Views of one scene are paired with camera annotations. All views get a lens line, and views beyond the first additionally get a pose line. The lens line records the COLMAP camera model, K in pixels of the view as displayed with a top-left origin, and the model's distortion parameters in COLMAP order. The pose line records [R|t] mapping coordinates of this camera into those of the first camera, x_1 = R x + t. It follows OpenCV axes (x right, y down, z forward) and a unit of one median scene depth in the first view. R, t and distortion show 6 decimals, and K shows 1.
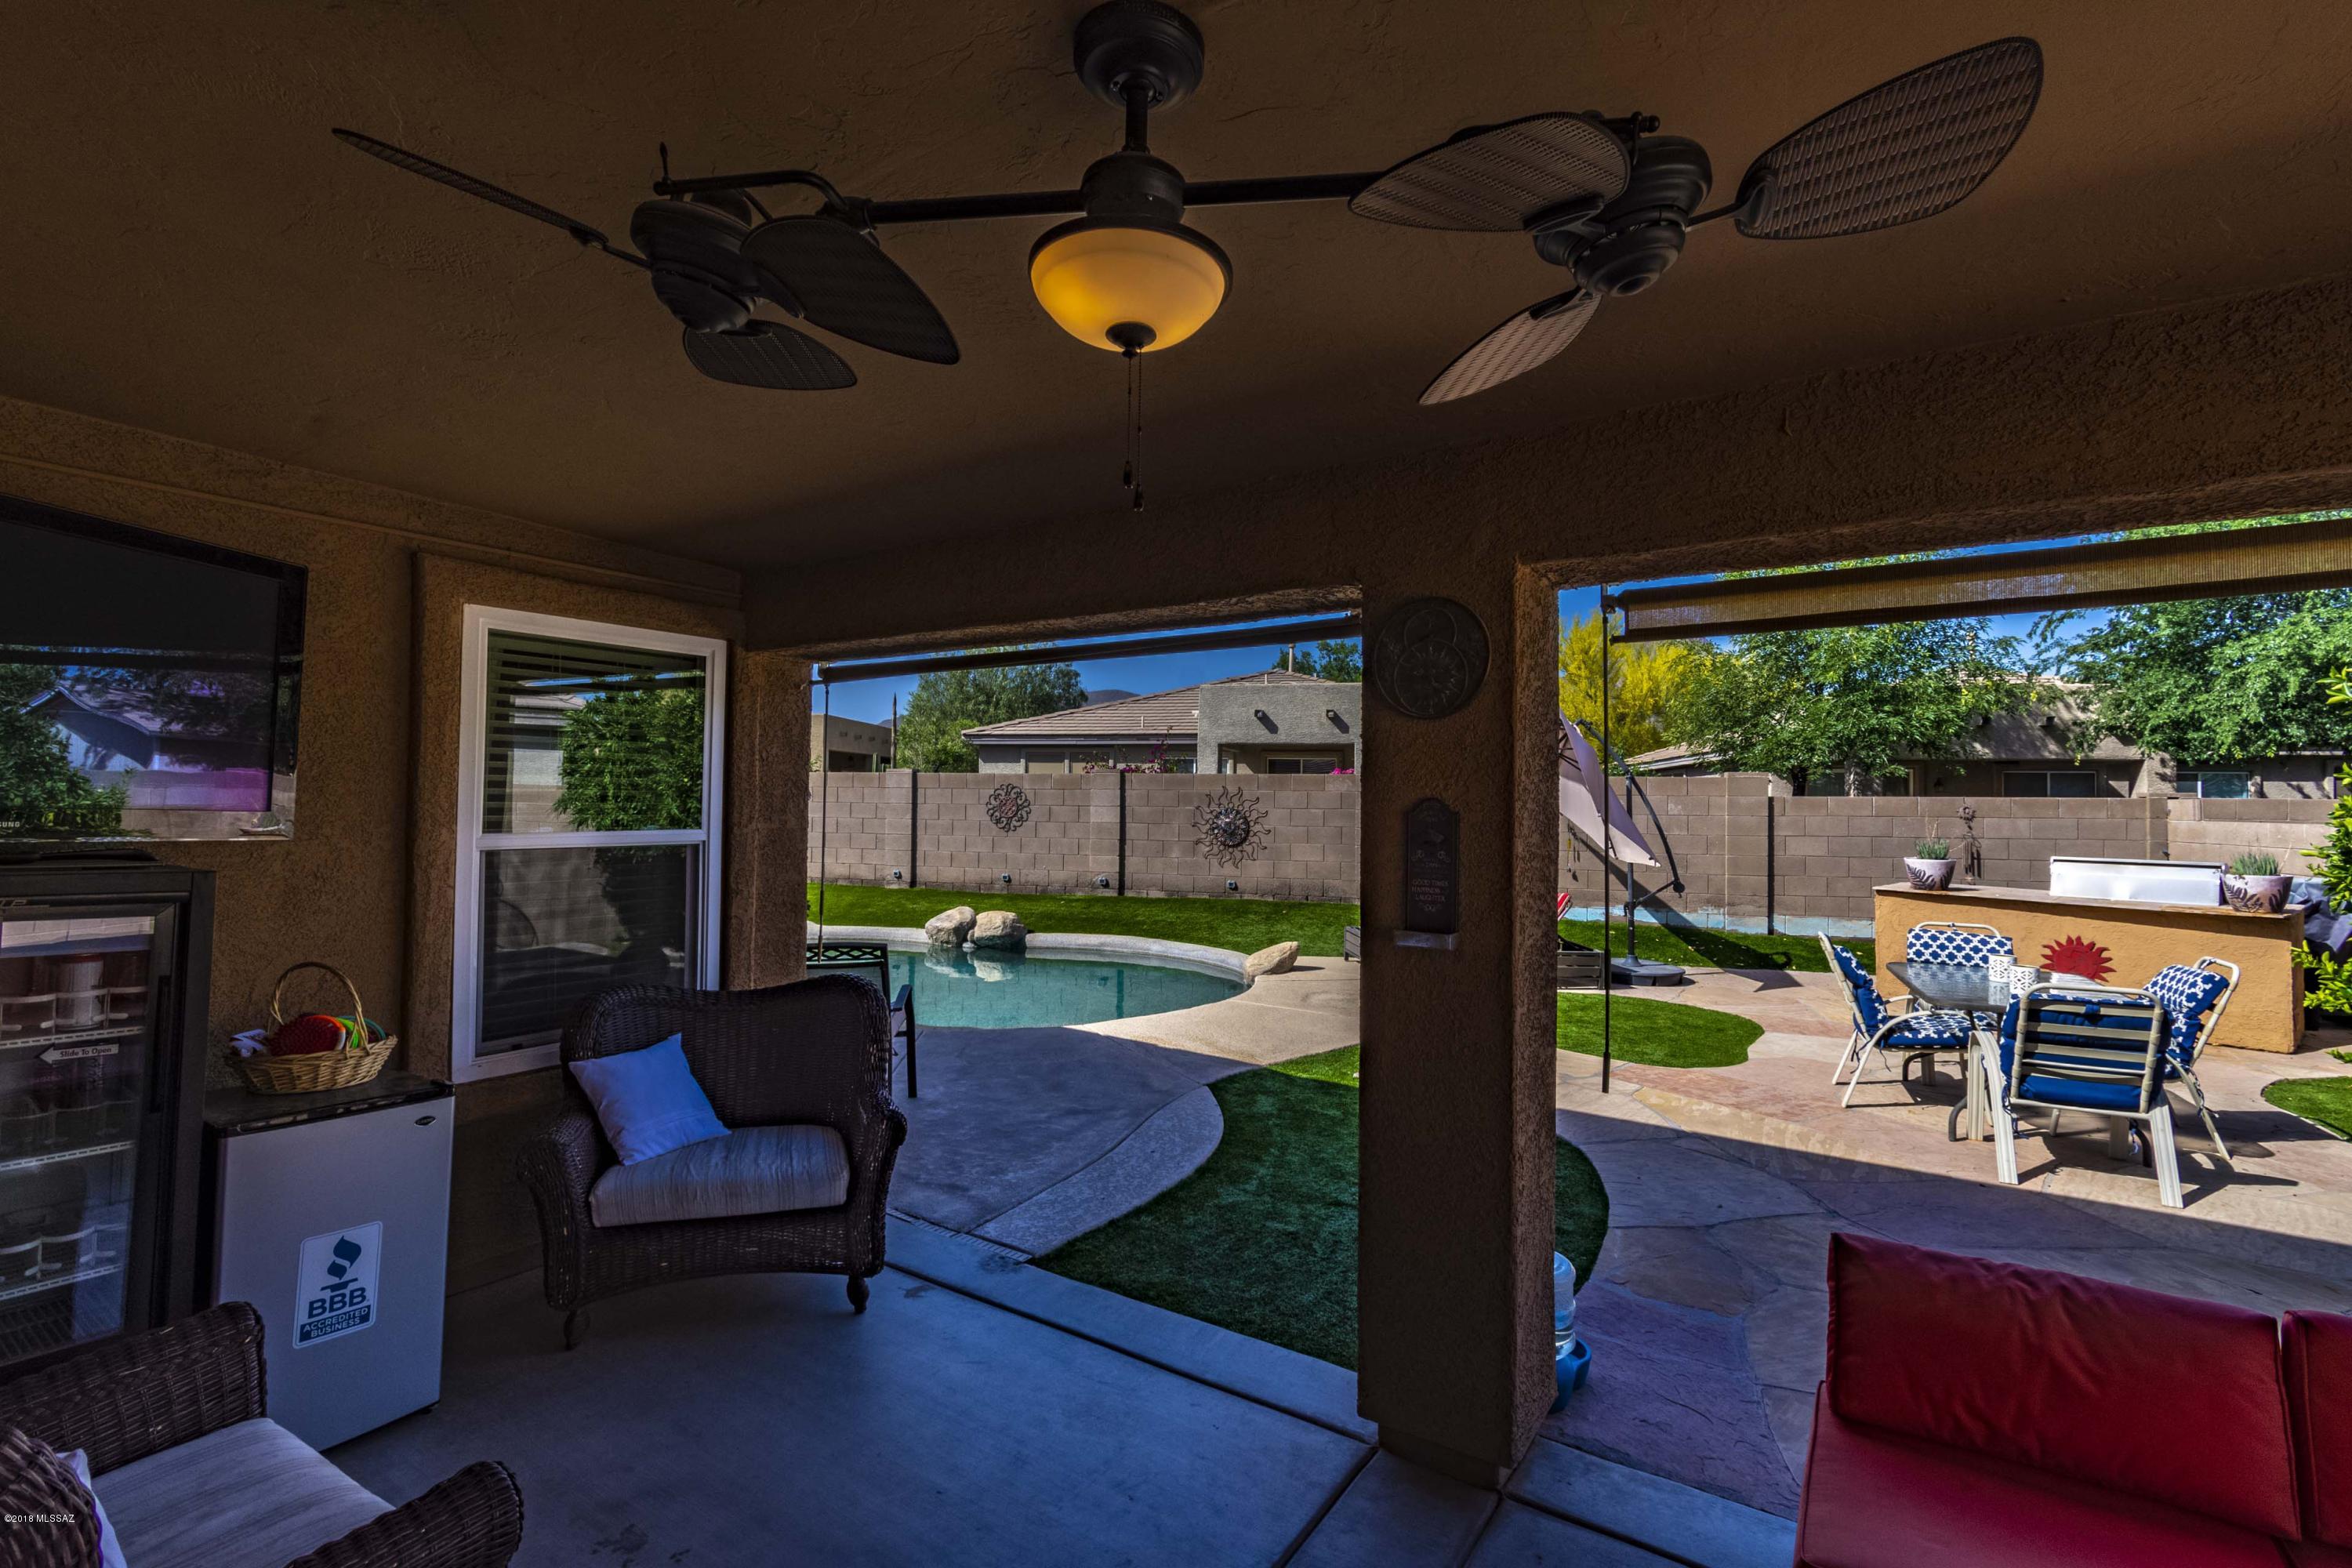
lens RADIAL K [[1050.5, 0, 1194.6], [0, 1050.5, 777.5], [0, 0, 1]] dist [0.016034, -0.004230]
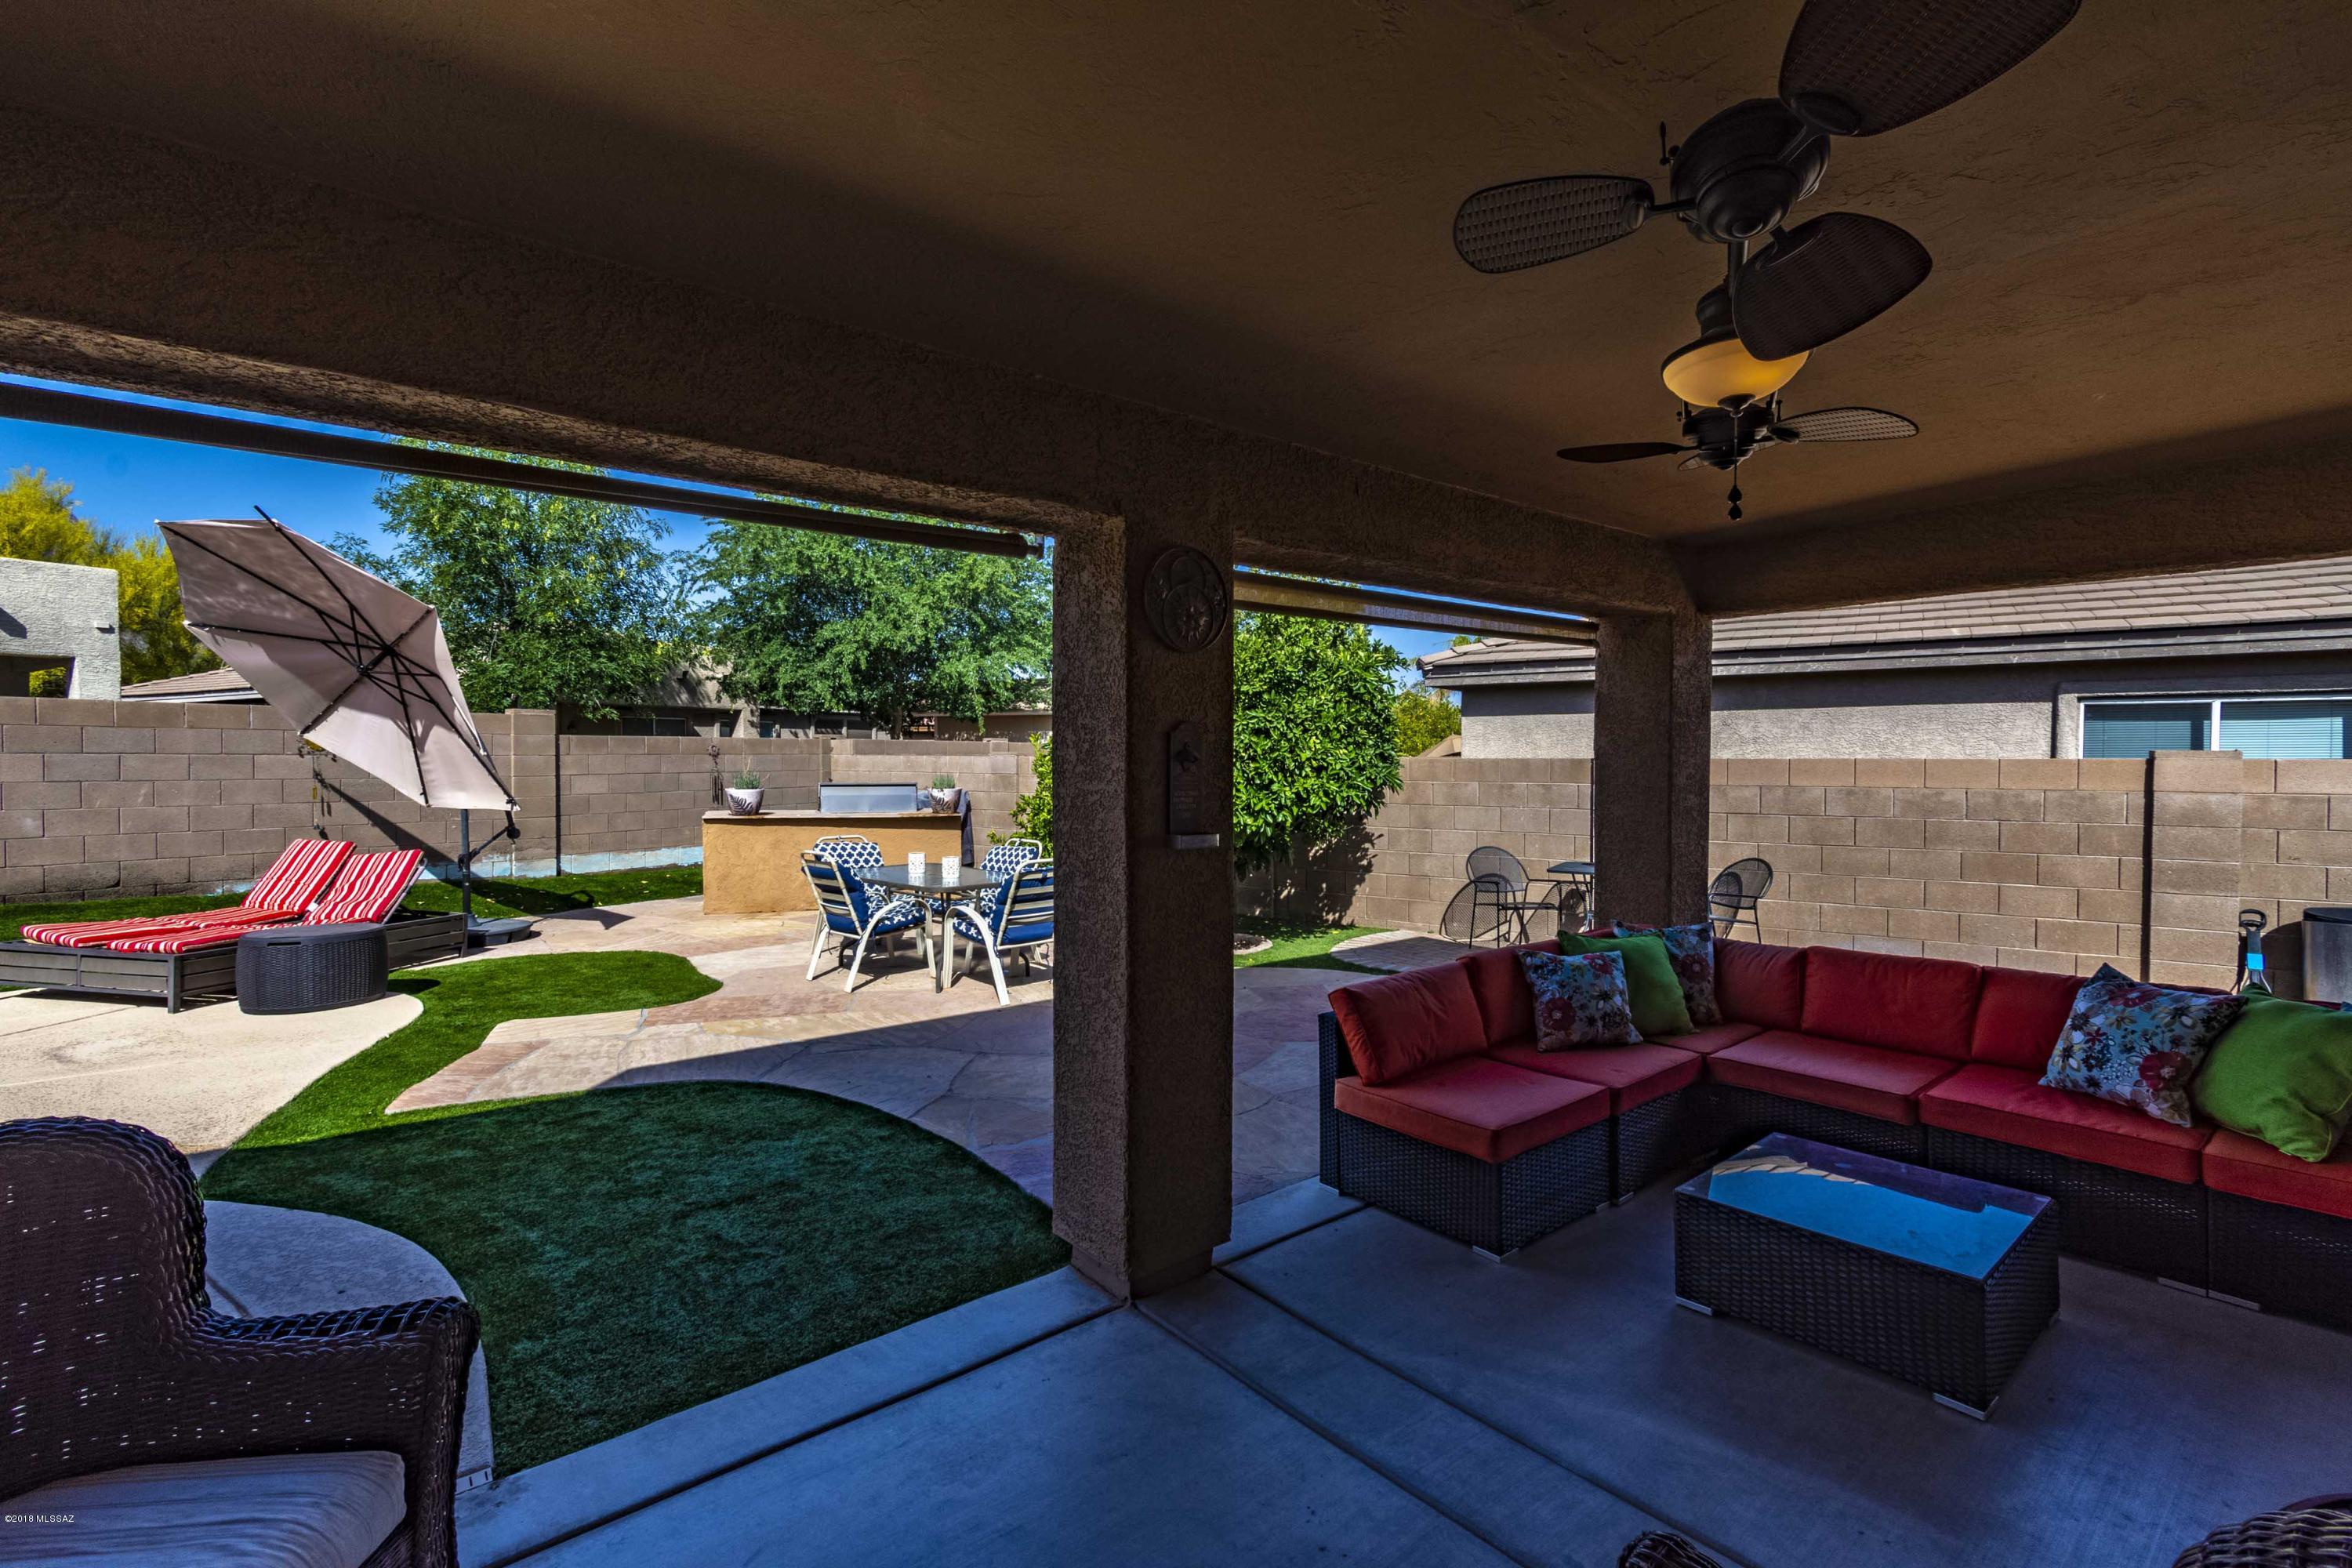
lens RADIAL K [[1050.5, 0, 1175.5], [0, 1050.5, 776.2], [0, 0, 1]] dist [0.016034, -0.004230]
pose [[0.298289, -0.027440, 0.954081, -0.513397], [-0.020679, 0.999166, 0.035201, 0.022962], [-0.954252, -0.030229, 0.297473, 0.382934]]
